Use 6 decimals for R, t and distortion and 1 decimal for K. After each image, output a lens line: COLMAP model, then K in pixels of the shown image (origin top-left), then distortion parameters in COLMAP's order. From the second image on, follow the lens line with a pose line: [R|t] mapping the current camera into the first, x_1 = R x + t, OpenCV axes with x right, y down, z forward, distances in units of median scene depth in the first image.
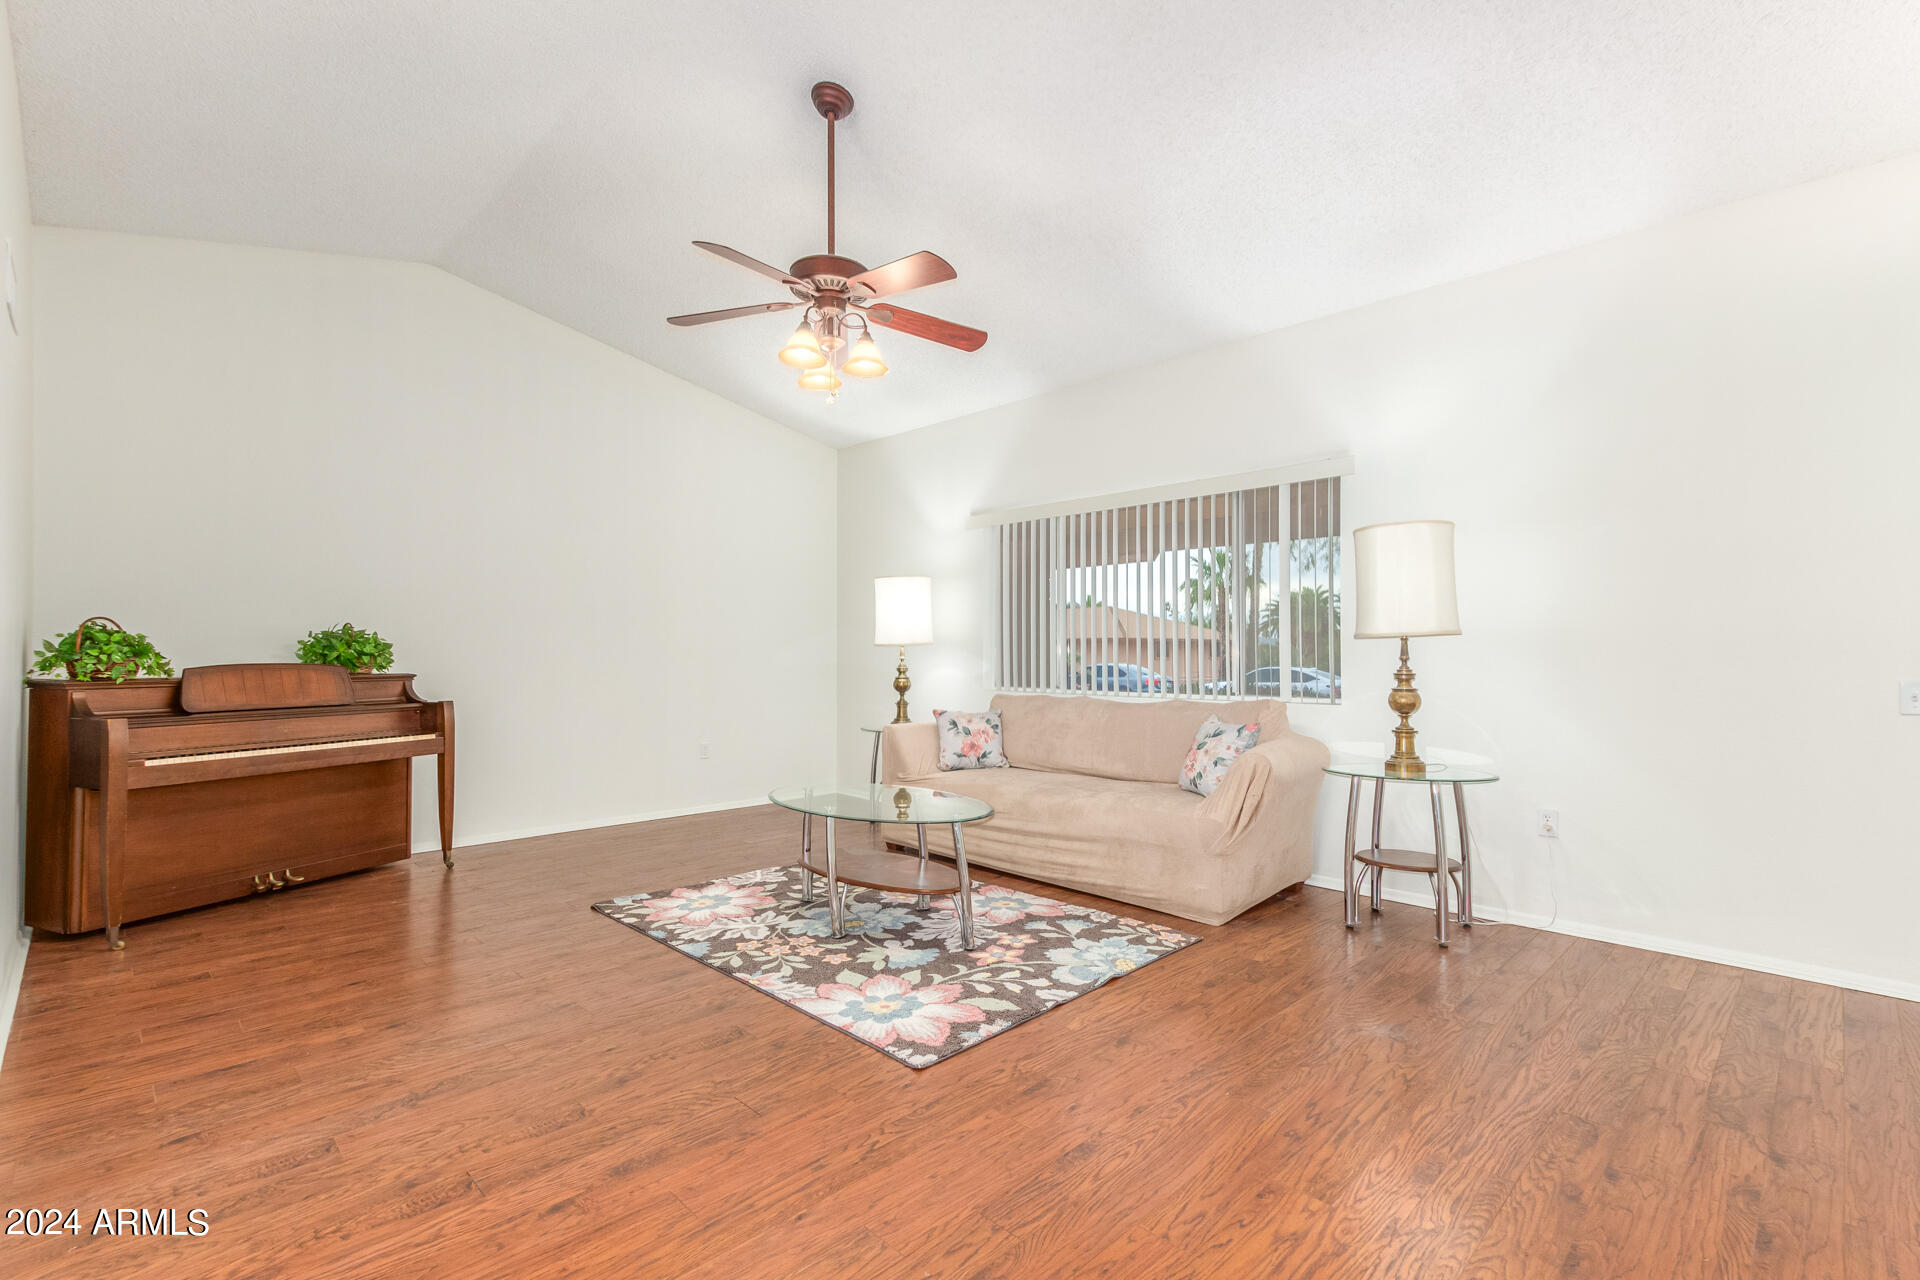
lens RADIAL K [[871.4, 0, 967.9], [0, 871.4, 637.7], [0, 0, 1]] dist [0.016156, -0.007125]
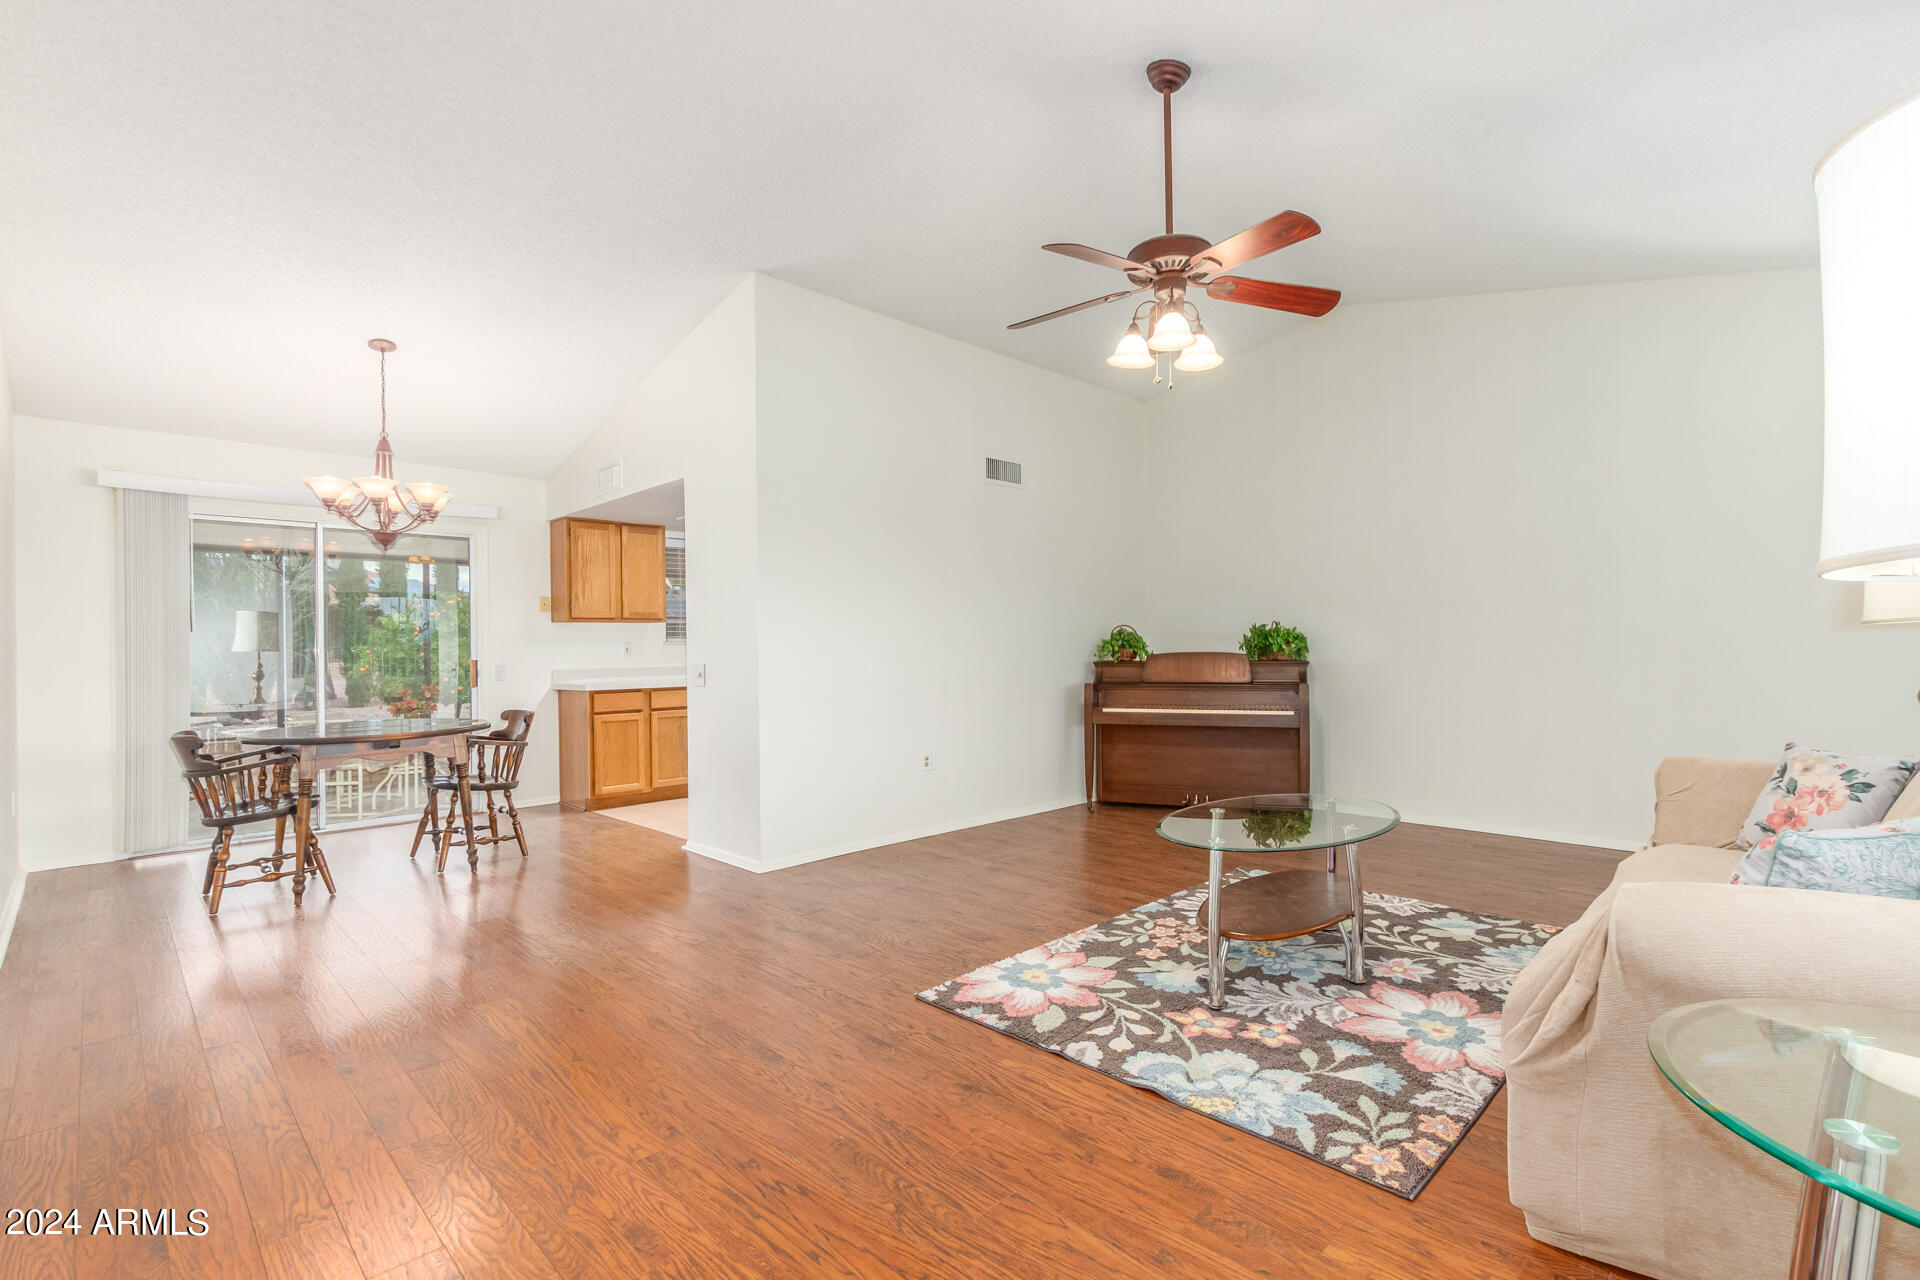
lens RADIAL K [[871.4, 0, 975.9], [0, 871.4, 638.3], [0, 0, 1]] dist [0.016156, -0.007125]
pose [[0.003135, -0.010290, -0.999942, 0.786436], [0.028333, 0.999547, -0.010197, 0.013193], [0.999594, -0.028300, 0.003425, 0.750916]]
